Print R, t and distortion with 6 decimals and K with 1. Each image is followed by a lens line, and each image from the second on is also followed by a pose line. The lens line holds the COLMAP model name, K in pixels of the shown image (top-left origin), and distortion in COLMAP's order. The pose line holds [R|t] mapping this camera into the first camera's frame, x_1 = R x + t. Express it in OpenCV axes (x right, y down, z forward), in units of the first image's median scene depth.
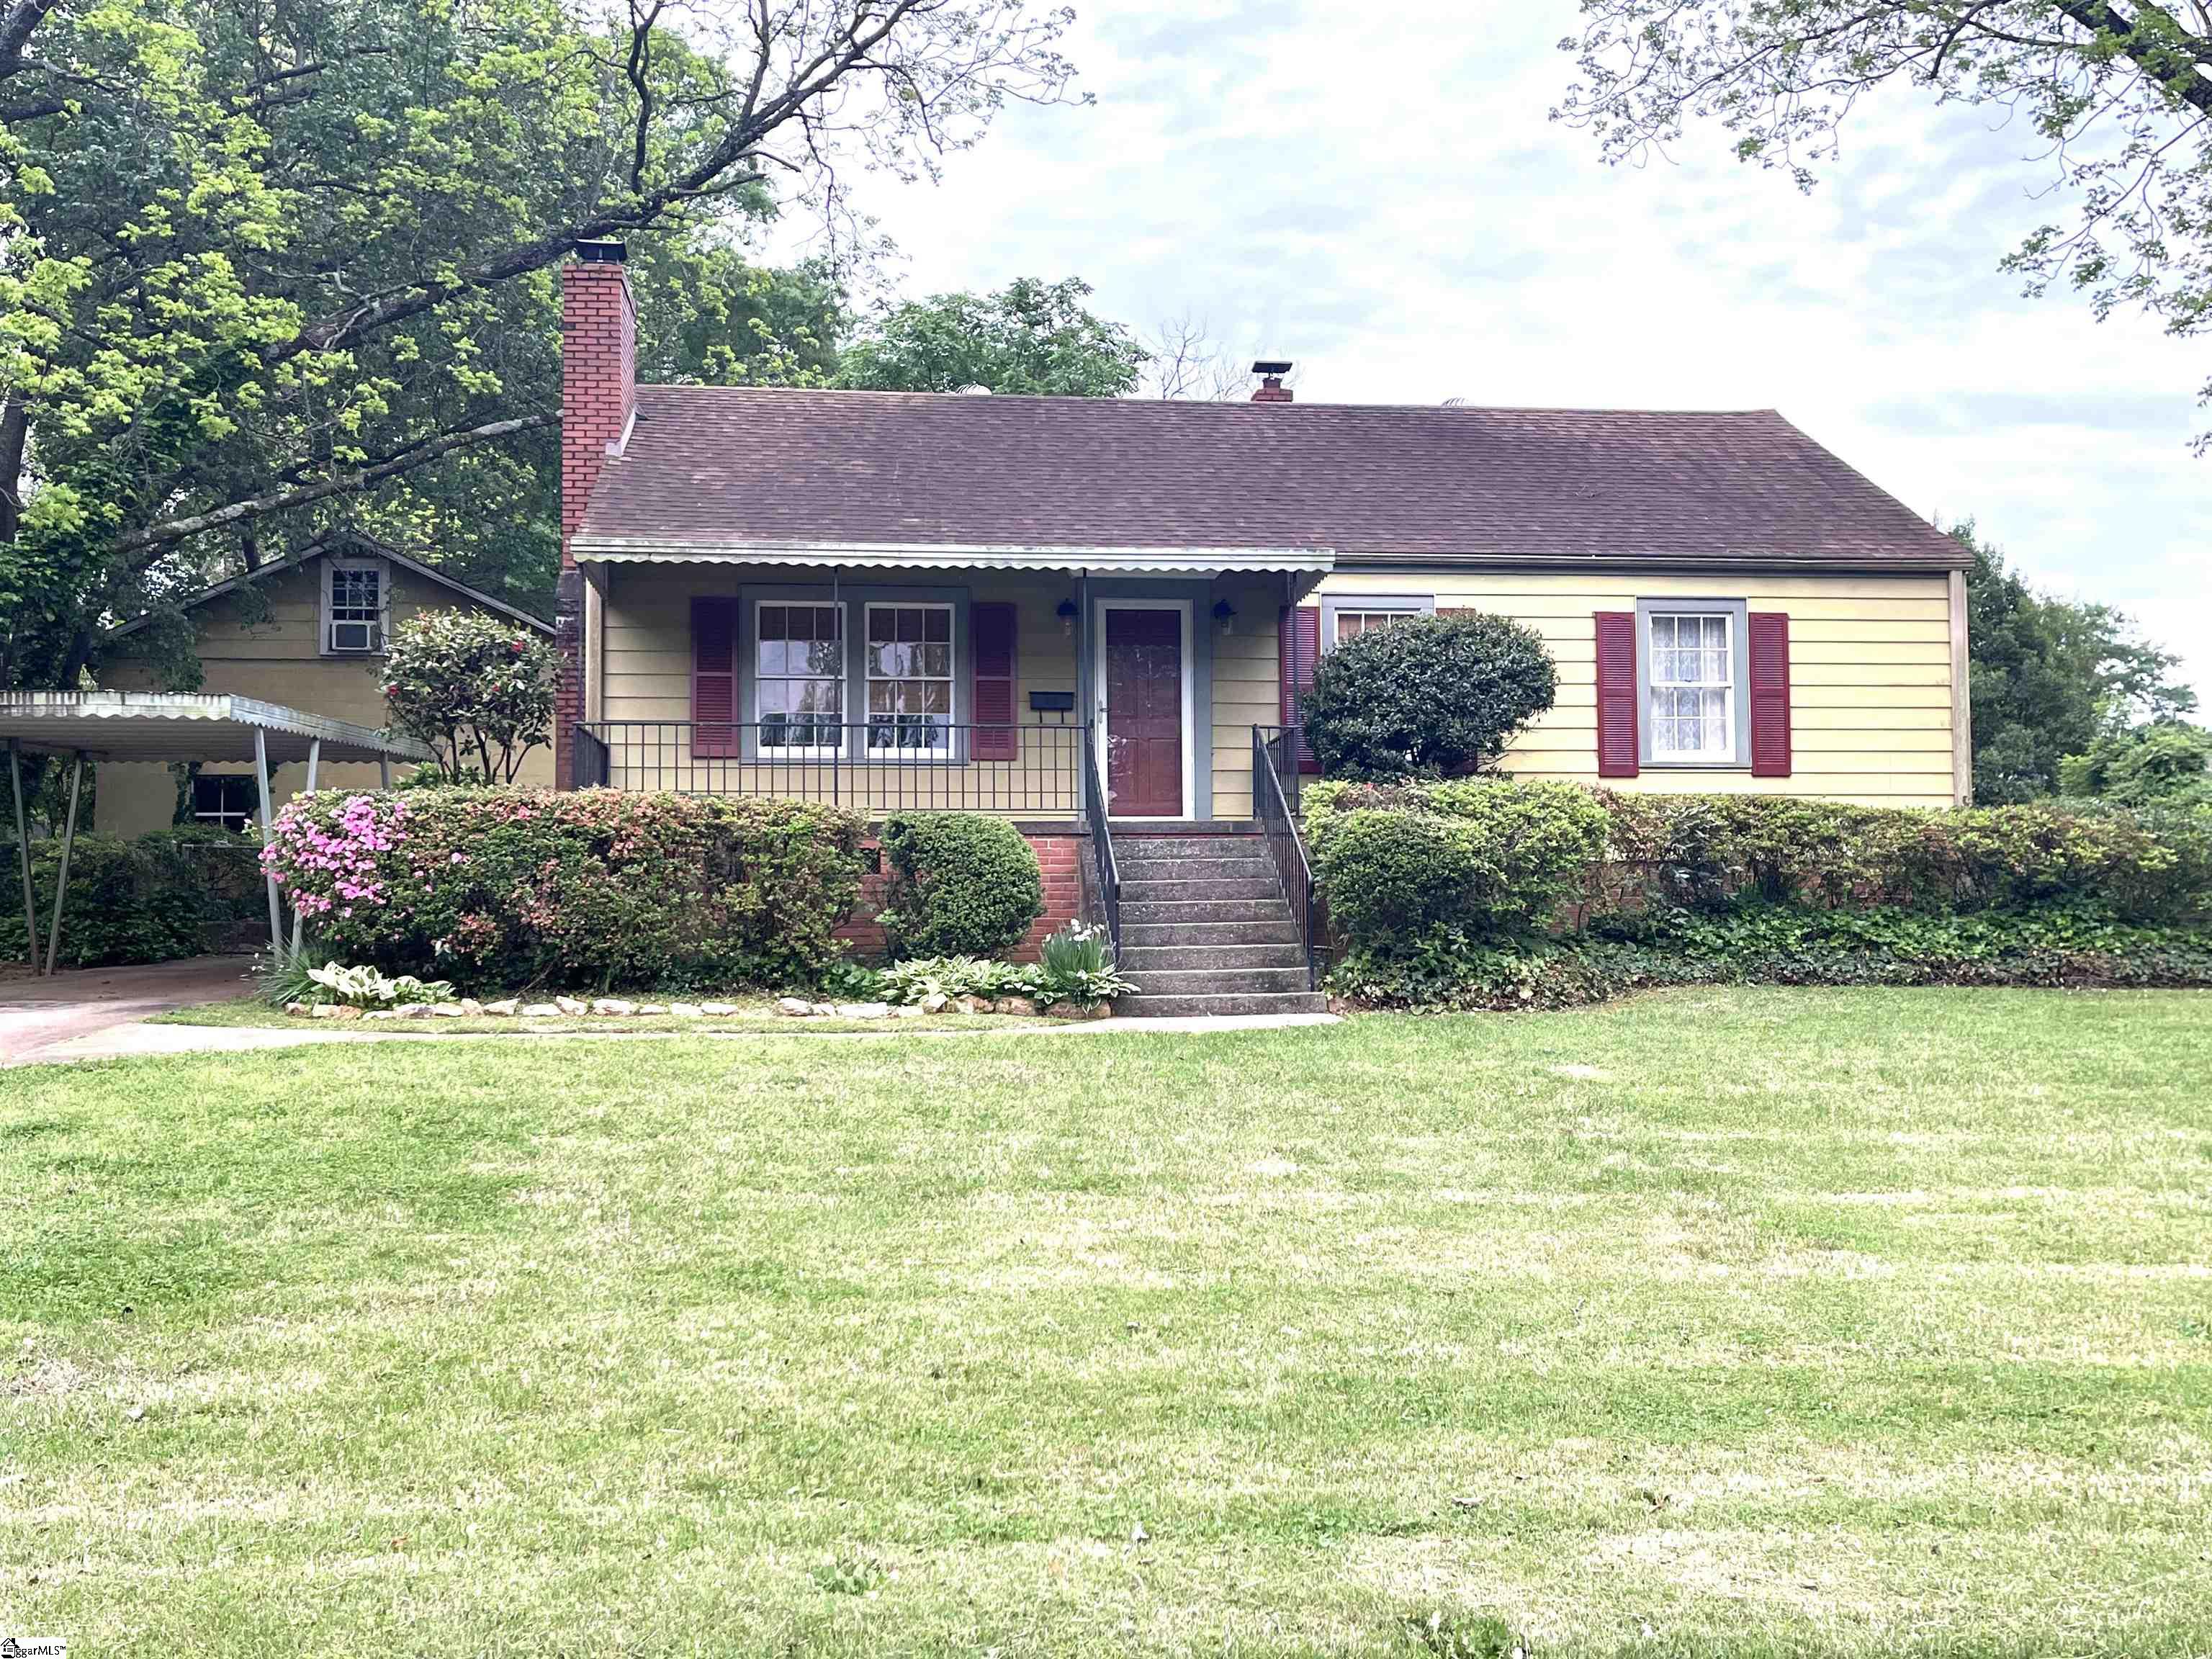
lens RADIAL K [[2130.6, 0, 1106.3], [0, 2130.6, 818.5], [0, 0, 1]] dist [0.047396, 0.000000]
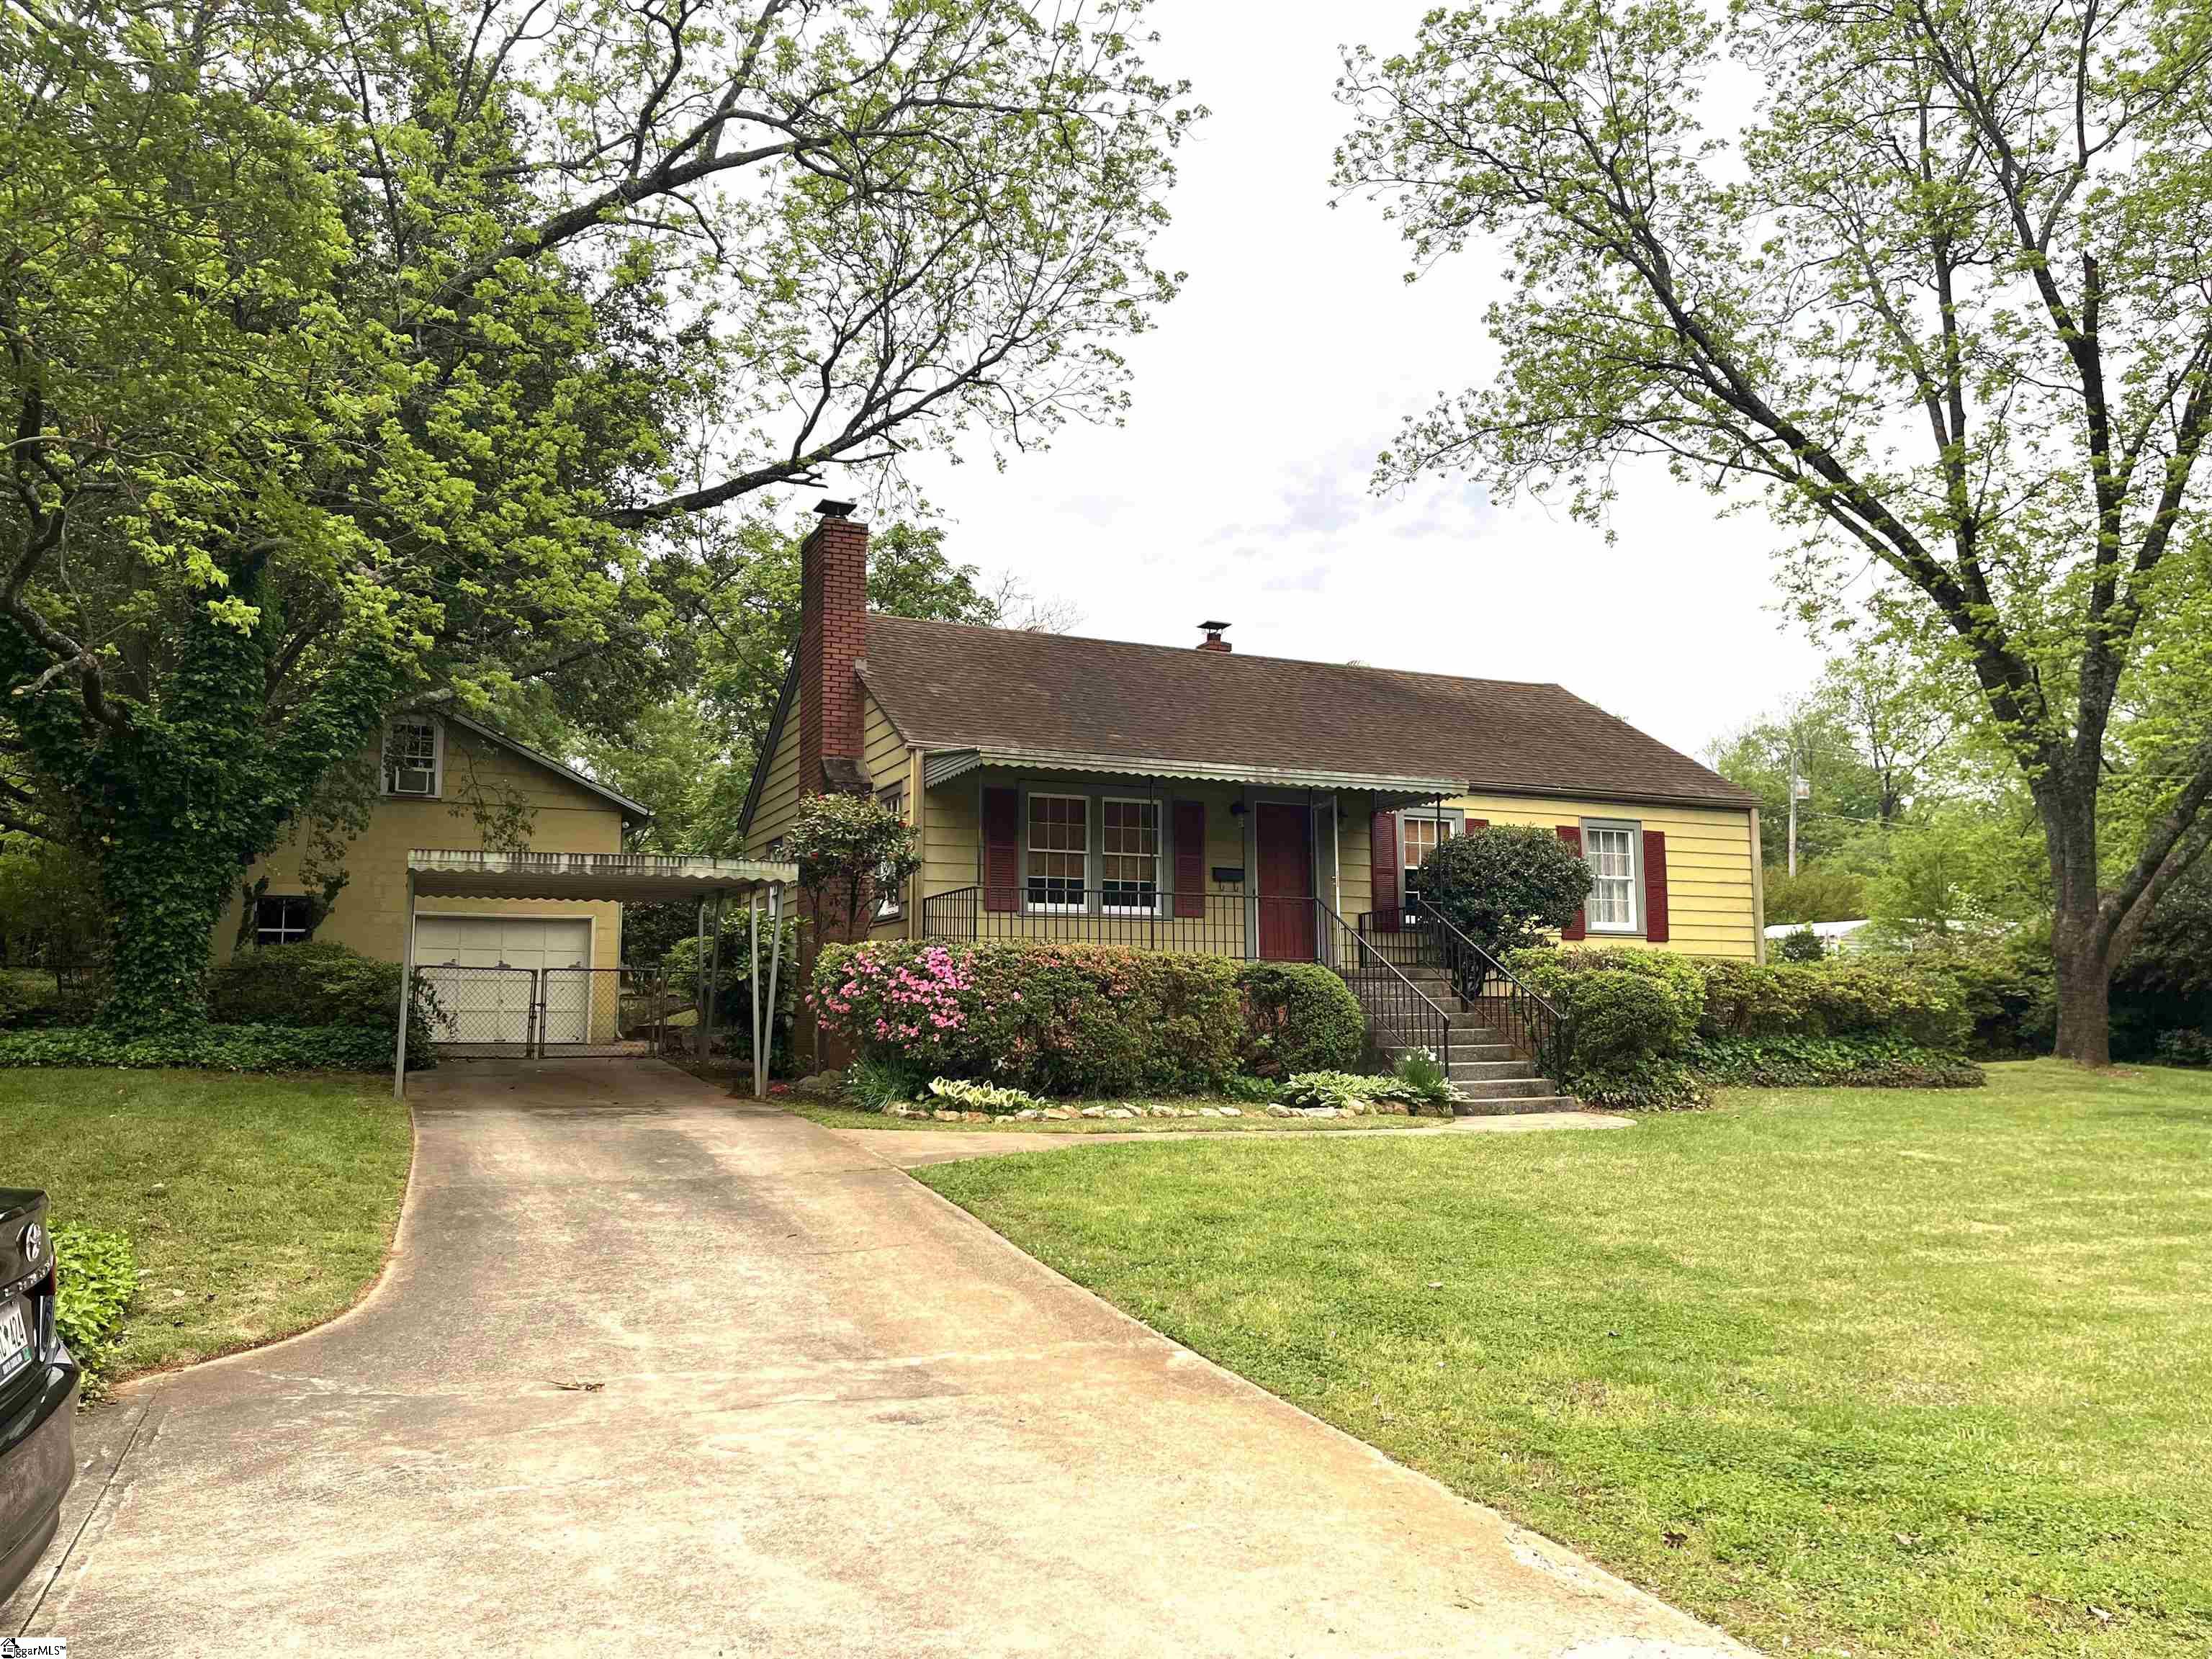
lens RADIAL K [[1667.6, 0, 1105.1], [0, 1667.6, 839.8], [0, 0, 1]] dist [0.014641, -0.001158]
pose [[0.956902, 0.040340, 0.287596, -0.412522], [-0.025054, 0.998080, -0.056636, -0.015644], [-0.289329, 0.046990, 0.956076, 0.001060]]
